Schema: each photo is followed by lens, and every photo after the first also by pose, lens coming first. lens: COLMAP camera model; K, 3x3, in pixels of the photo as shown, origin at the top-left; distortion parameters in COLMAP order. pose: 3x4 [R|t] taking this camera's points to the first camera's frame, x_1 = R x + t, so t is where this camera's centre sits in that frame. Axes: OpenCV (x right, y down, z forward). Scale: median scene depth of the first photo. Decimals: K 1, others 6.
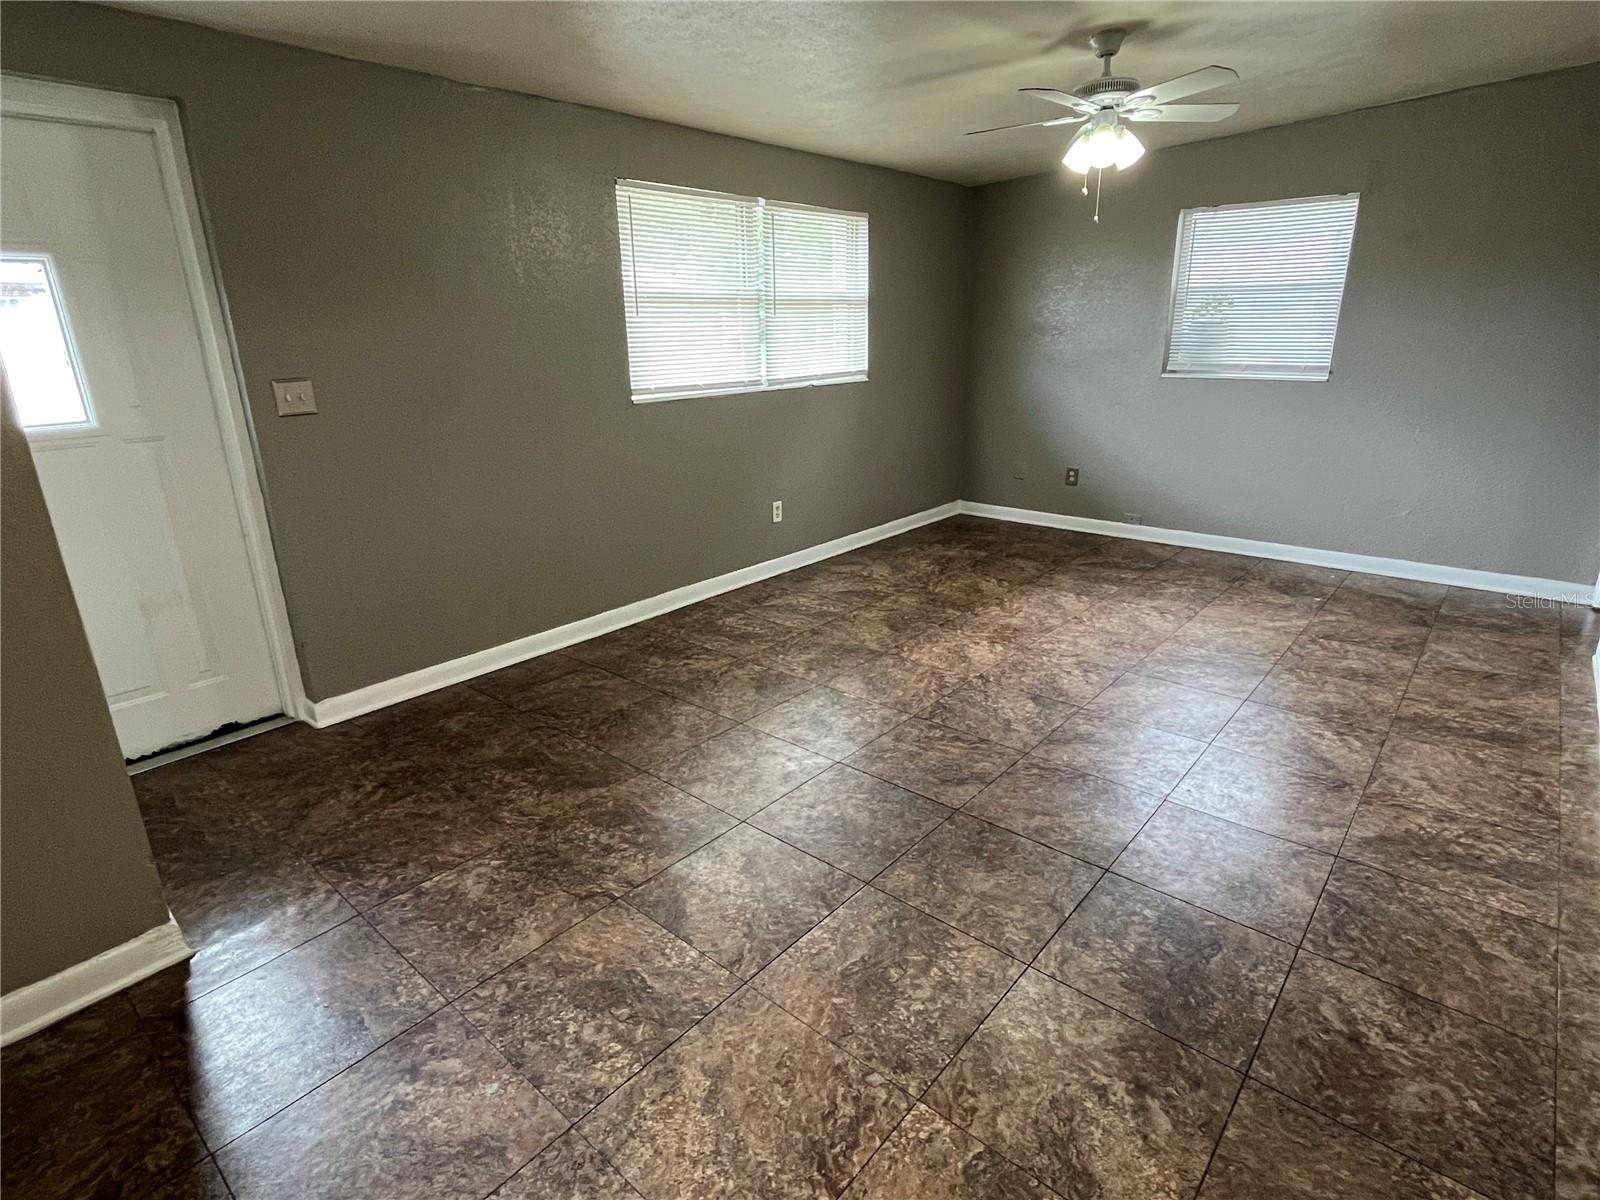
lens RADIAL K [[830.0, 0, 801.8], [0, 830.0, 606.2], [0, 0, 1]] dist [-0.001786, -0.000223]
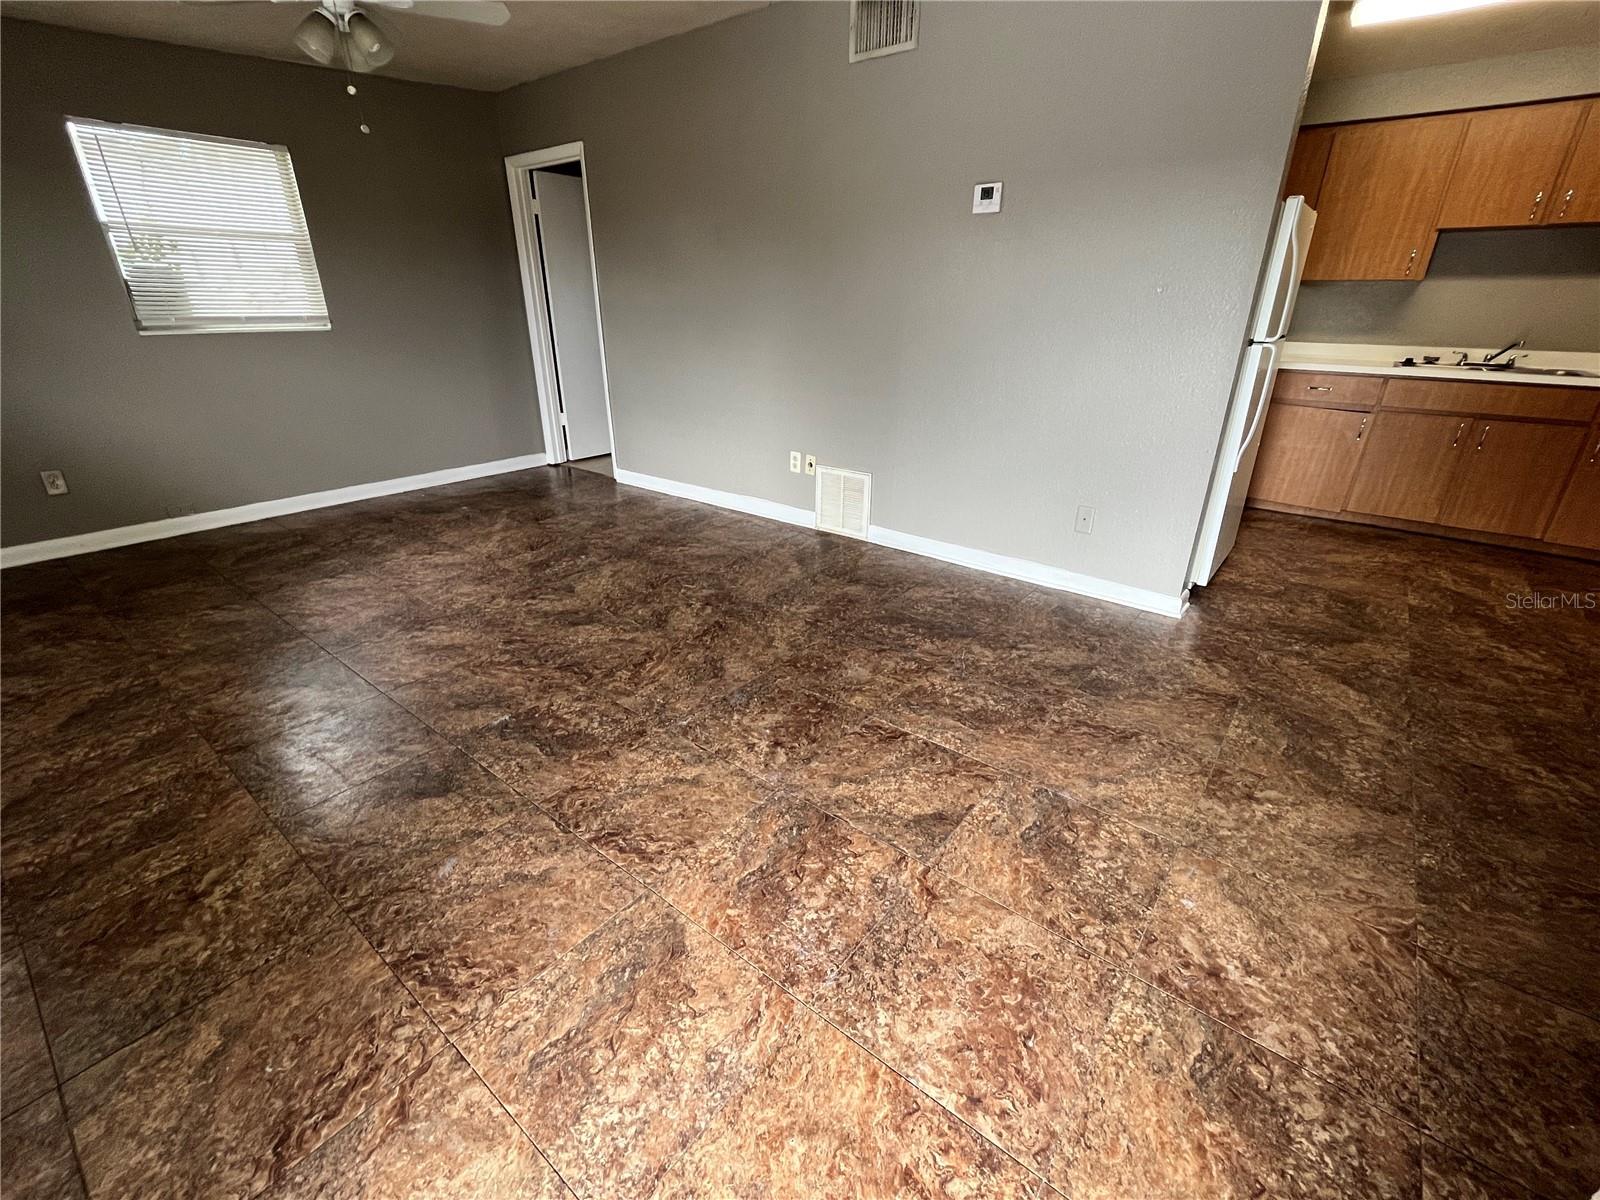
lens RADIAL K [[692.8, 0, 785.8], [0, 692.8, 611.5], [0, 0, 1]] dist [-0.001956, -0.000355]
pose [[-0.029317, -0.395033, 0.918199, -0.436098], [0.316284, 0.867730, 0.383418, -0.128248], [-0.948211, 0.301652, 0.099503, 0.528961]]
